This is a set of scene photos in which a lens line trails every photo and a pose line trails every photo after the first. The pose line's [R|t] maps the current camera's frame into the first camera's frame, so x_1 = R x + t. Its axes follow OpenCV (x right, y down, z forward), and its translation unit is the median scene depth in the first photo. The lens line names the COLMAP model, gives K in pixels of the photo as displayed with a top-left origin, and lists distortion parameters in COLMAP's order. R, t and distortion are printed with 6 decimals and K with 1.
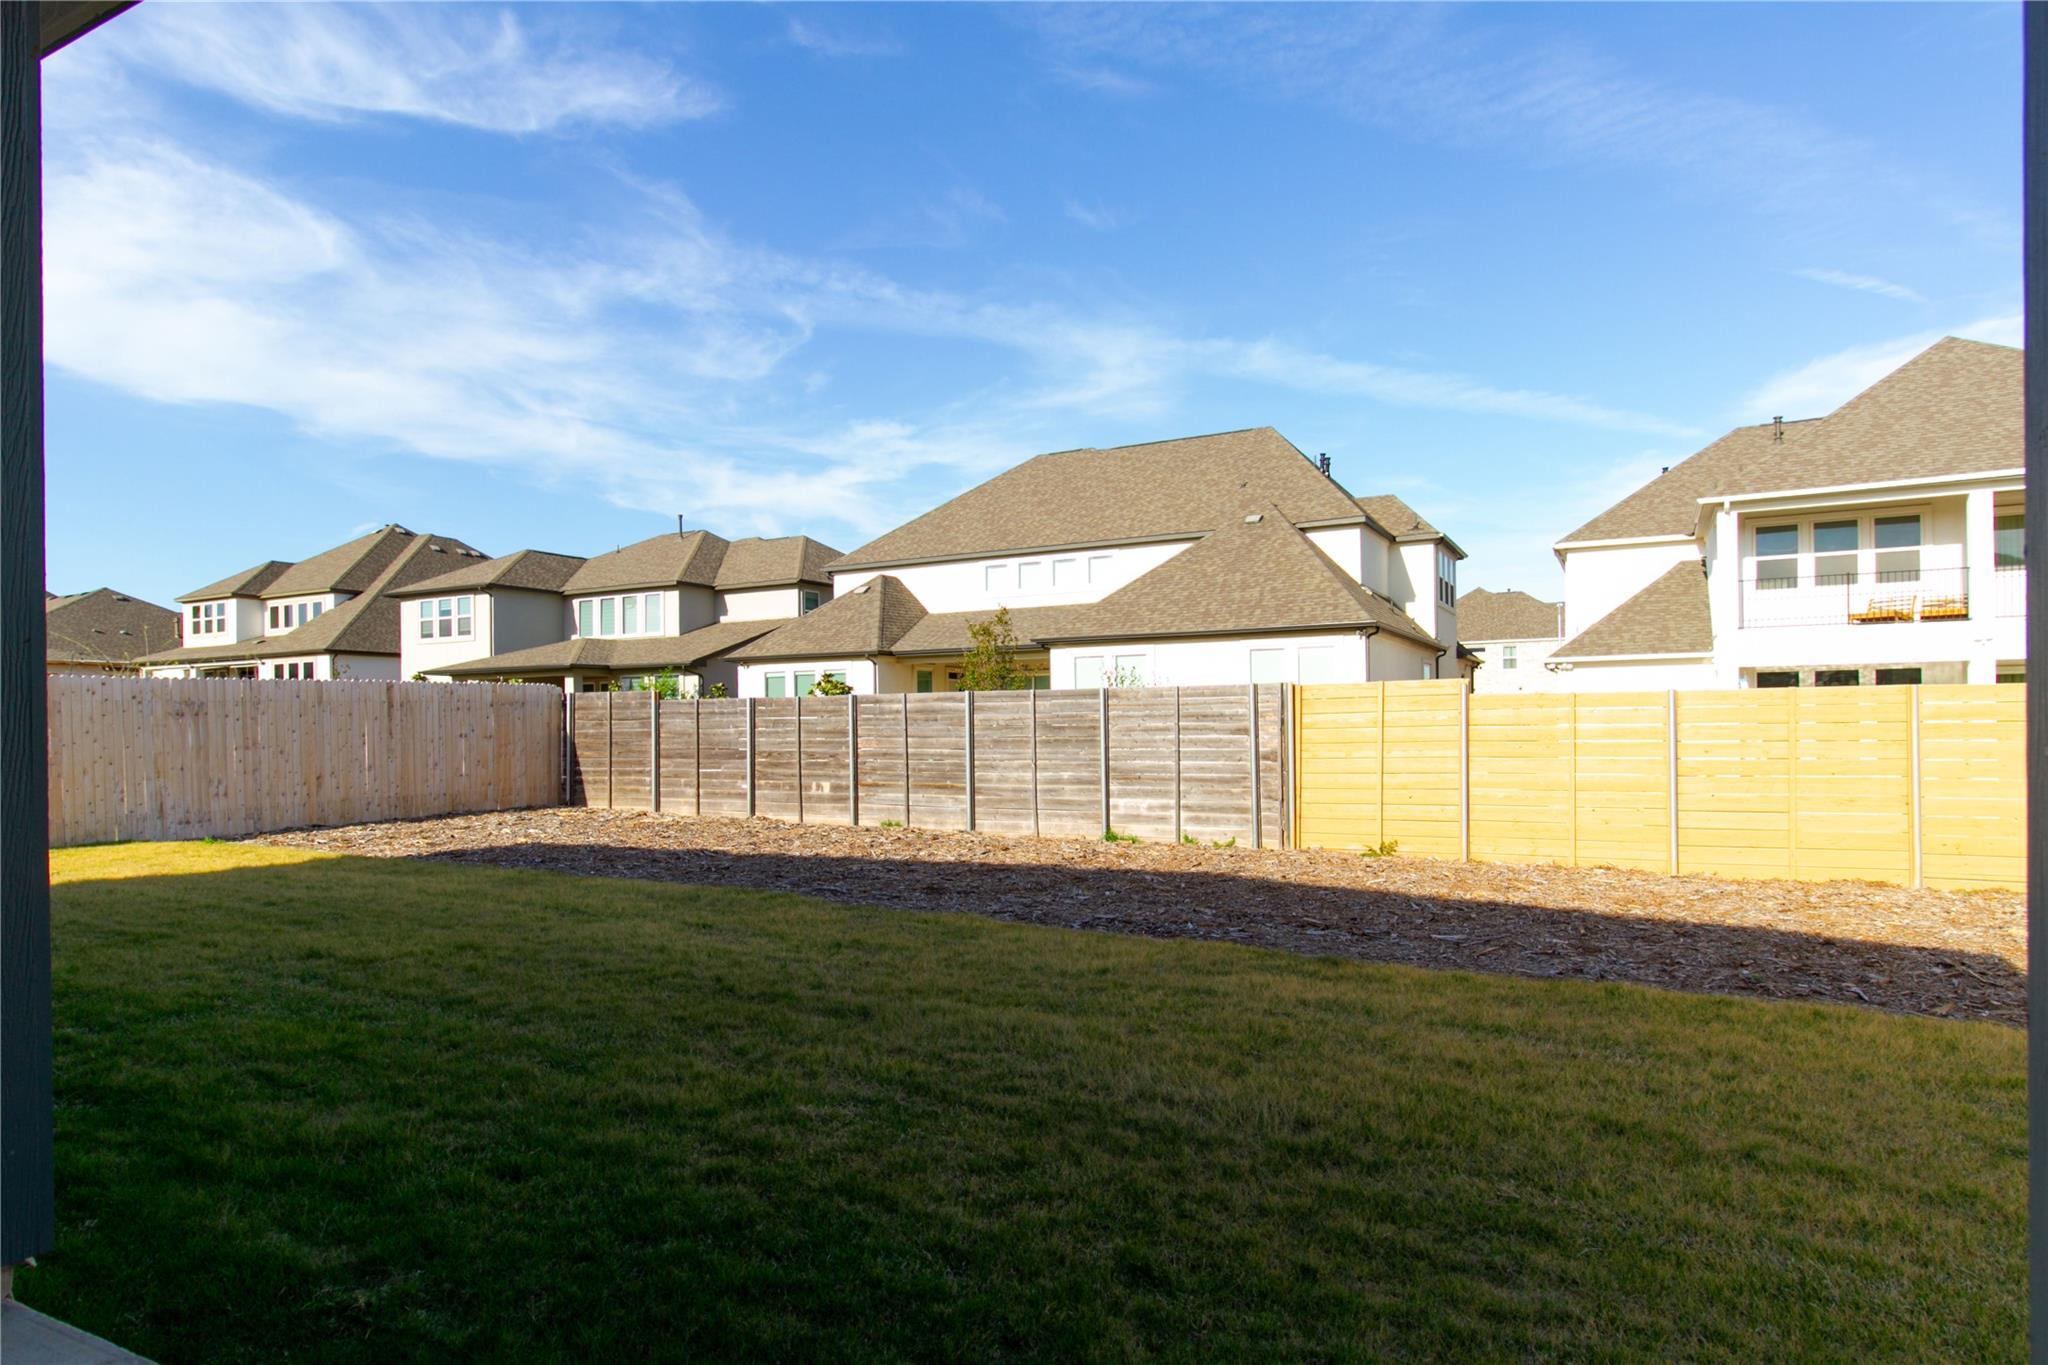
lens RADIAL K [[1141.2, 0, 1029.5], [0, 1141.2, 715.0], [0, 0, 1]] dist [0.004207, -0.002035]
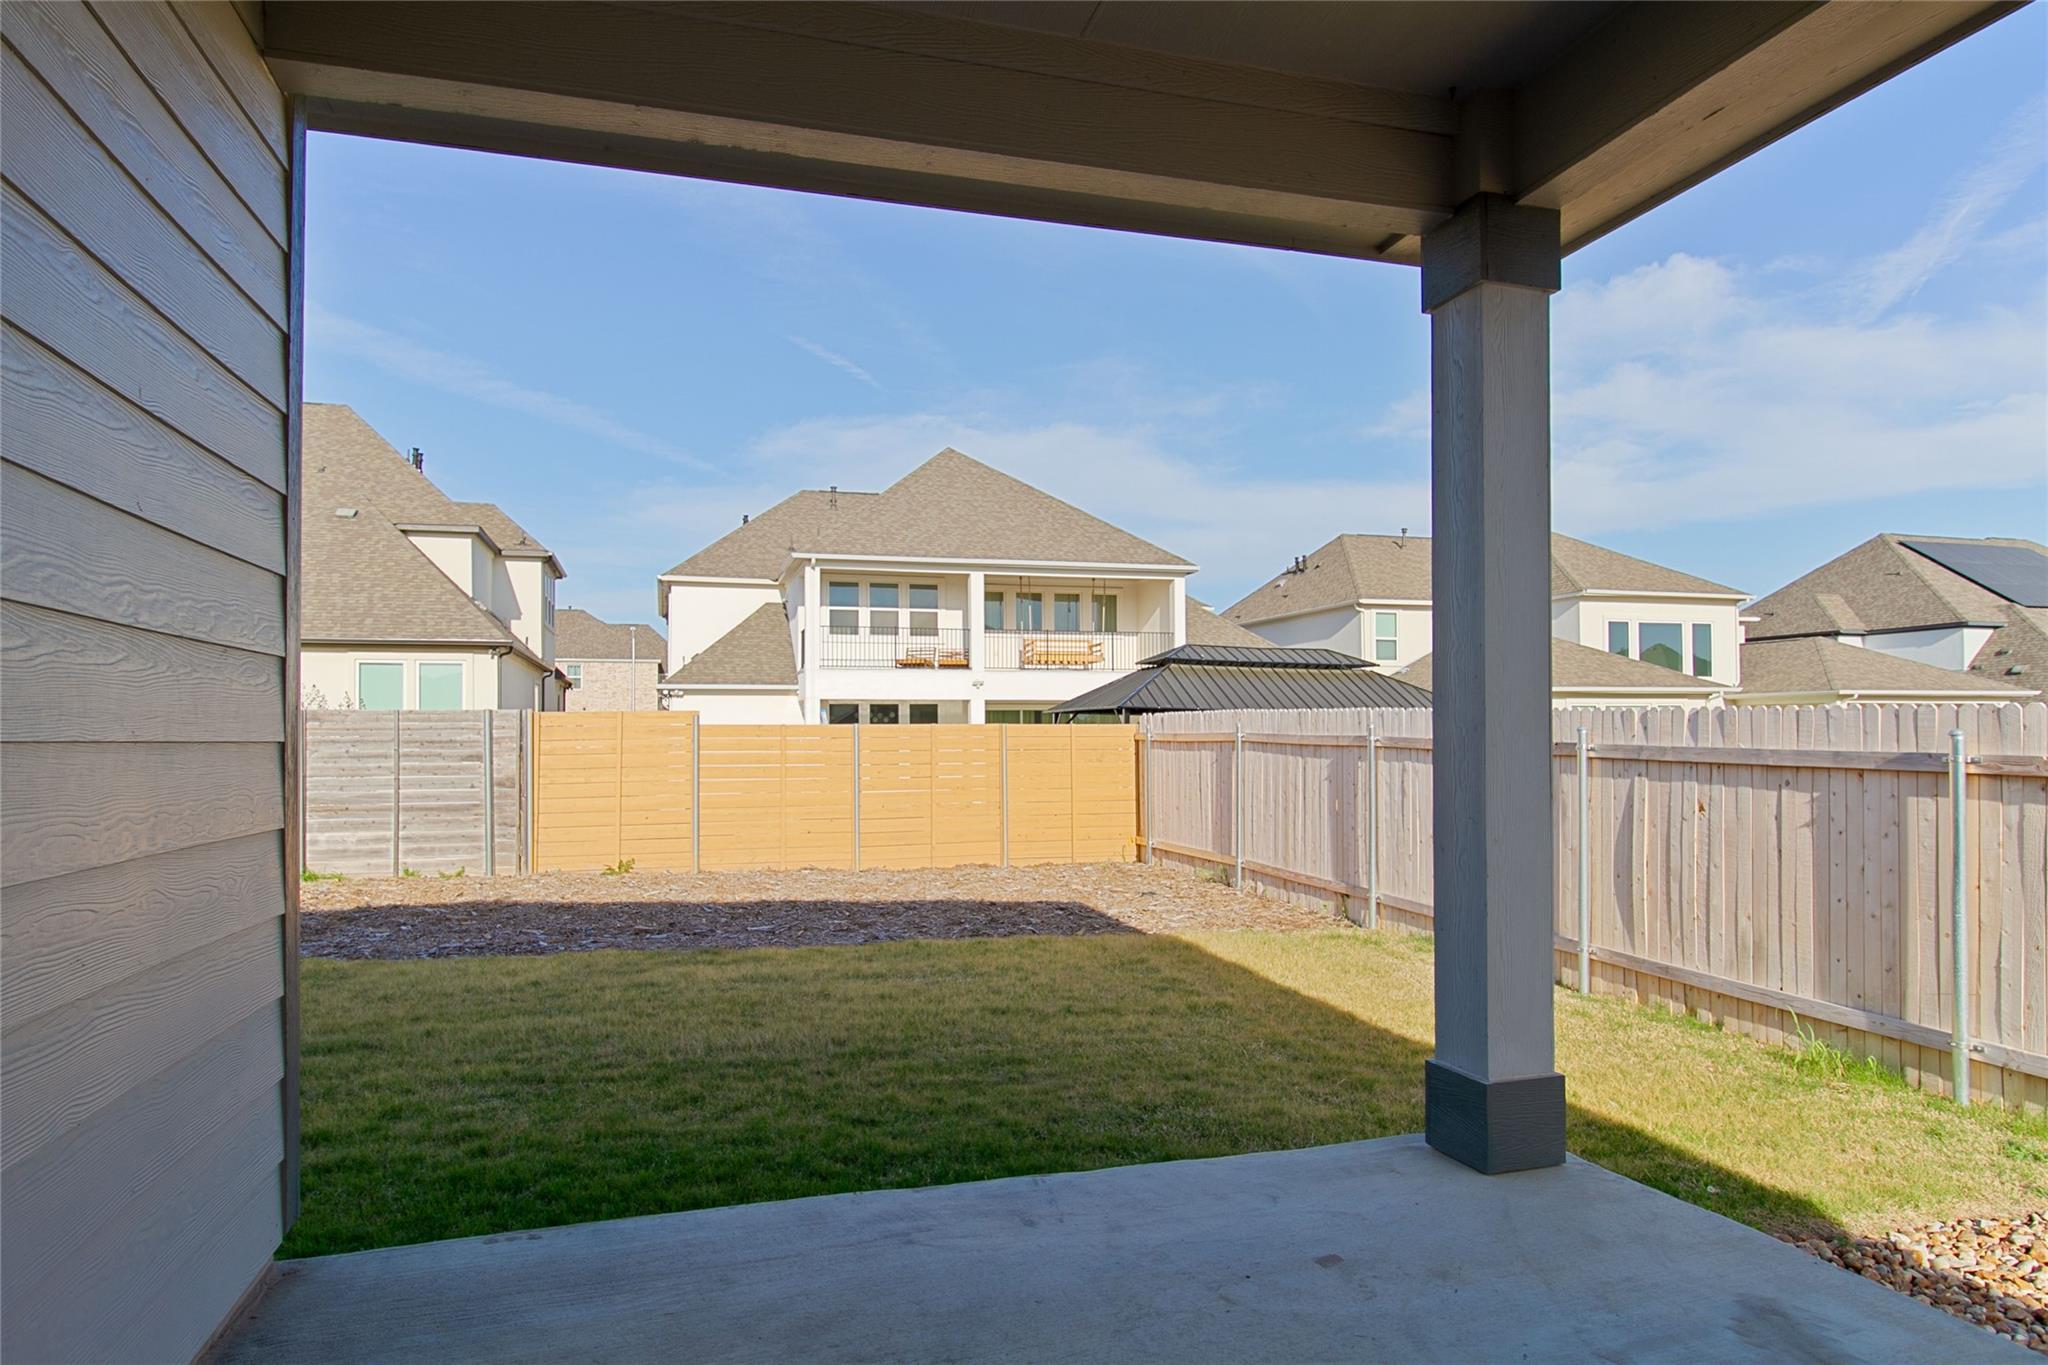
lens RADIAL K [[1214.2, 0, 1018.1], [0, 1214.2, 719.3], [0, 0, 1]] dist [0.002153, -0.000007]
pose [[0.714952, 0.017760, 0.698948, -0.207966], [-0.009435, 0.999831, -0.015754, -0.006686], [-0.699109, 0.004669, 0.714999, -0.074243]]
